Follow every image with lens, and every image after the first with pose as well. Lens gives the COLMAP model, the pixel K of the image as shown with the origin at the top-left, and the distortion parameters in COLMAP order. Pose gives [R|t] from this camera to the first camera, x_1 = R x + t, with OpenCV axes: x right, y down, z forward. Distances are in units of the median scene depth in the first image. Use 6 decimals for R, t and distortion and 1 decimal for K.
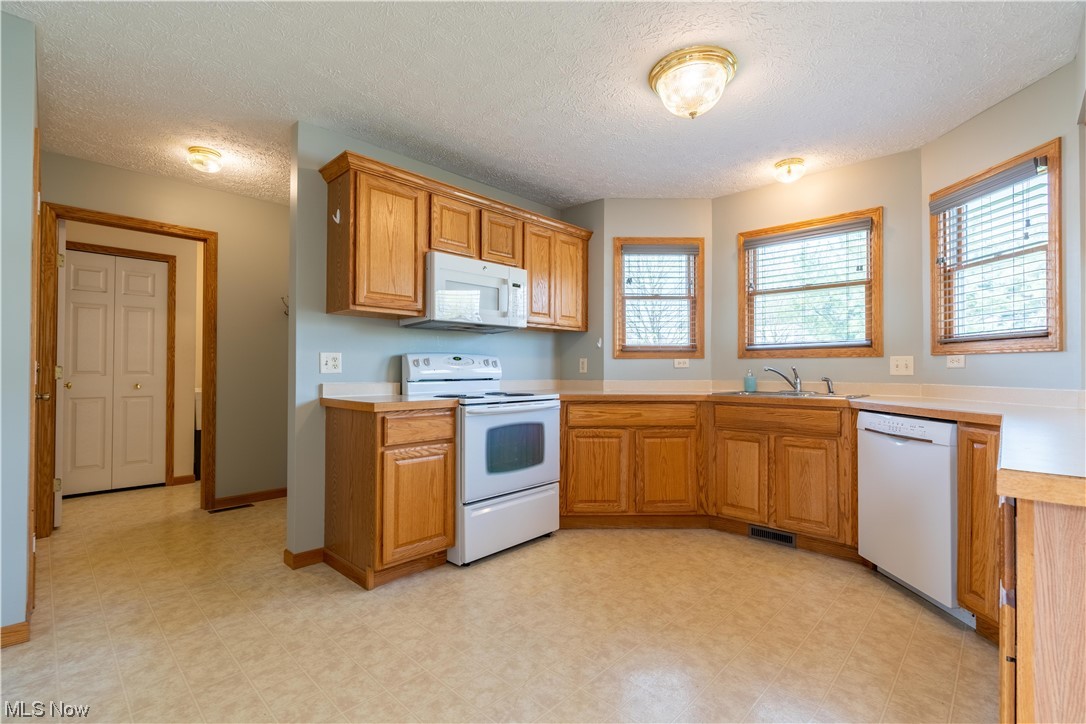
lens RADIAL K [[499.8, 0, 543.9], [0, 499.8, 364.1], [0, 0, 1]] dist [-0.003594, -0.000438]
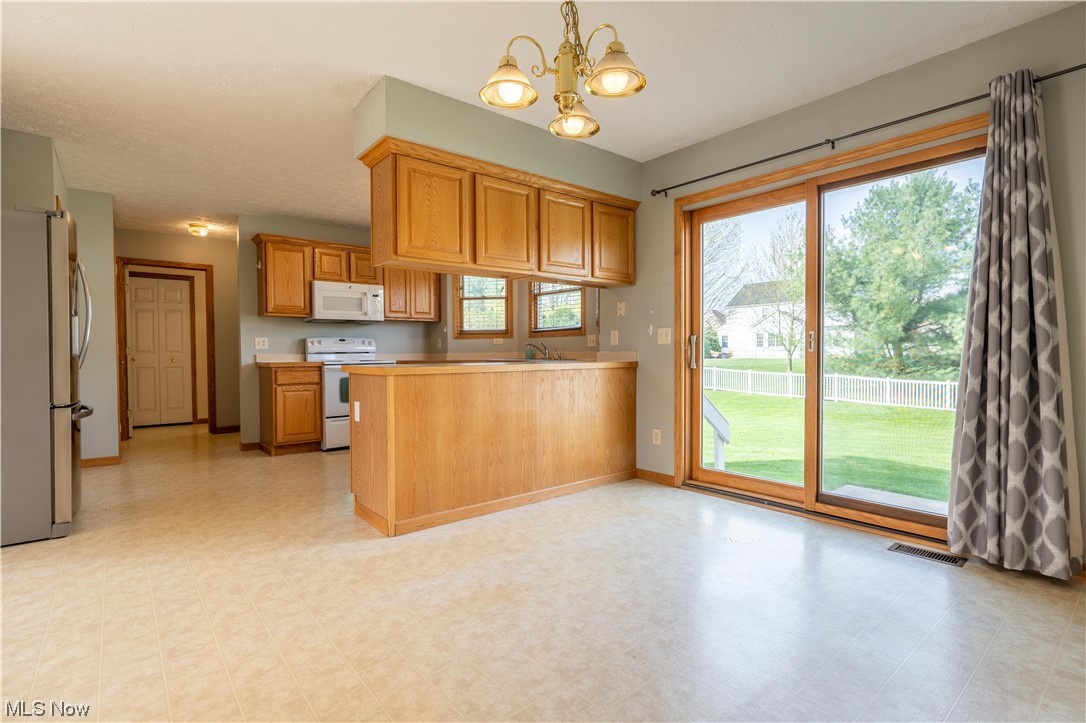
lens RADIAL K [[522.0, 0, 542.3], [0, 522.0, 362.0], [0, 0, 1]] dist [-0.010410, 0.000634]
pose [[0.994648, -0.007737, -0.103032, 0.721823], [0.010720, 0.999538, 0.028429, 0.021325], [0.102764, -0.029381, 0.994272, -0.723072]]
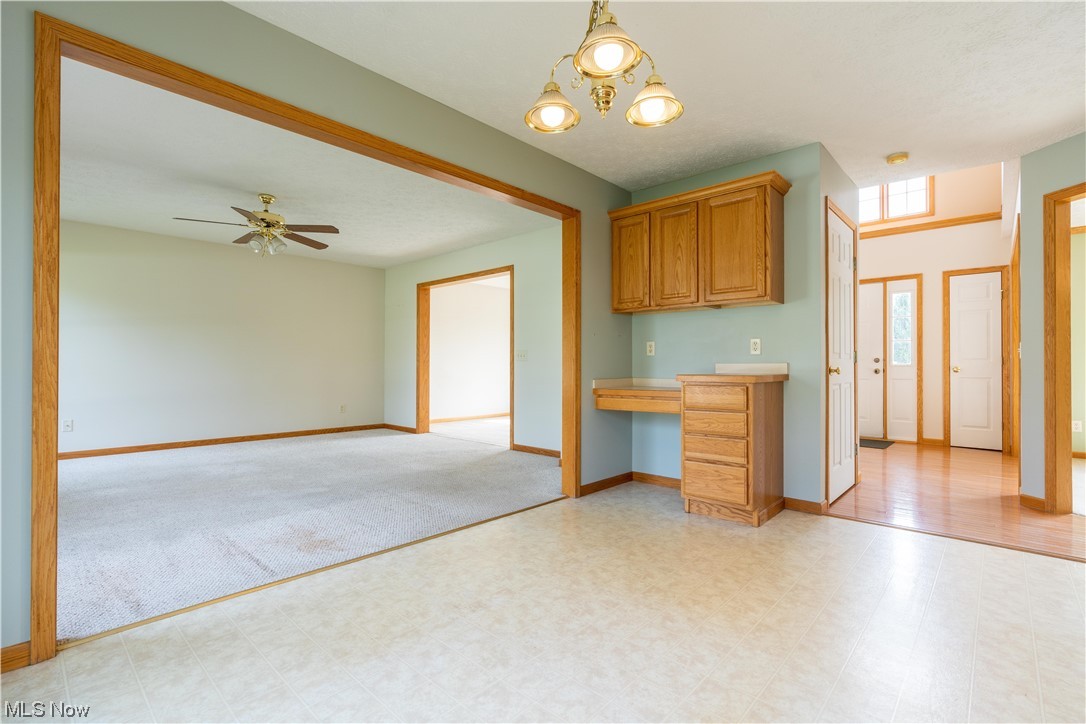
lens RADIAL K [[499.8, 0, 540.1], [0, 499.8, 362.9], [0, 0, 1]] dist [-0.003594, -0.000438]
pose [[-0.999729, -0.003804, -0.022968, 0.767097], [-0.003402, 0.999841, -0.017517, 0.039481], [0.023031, -0.017434, -0.999583, 0.385524]]
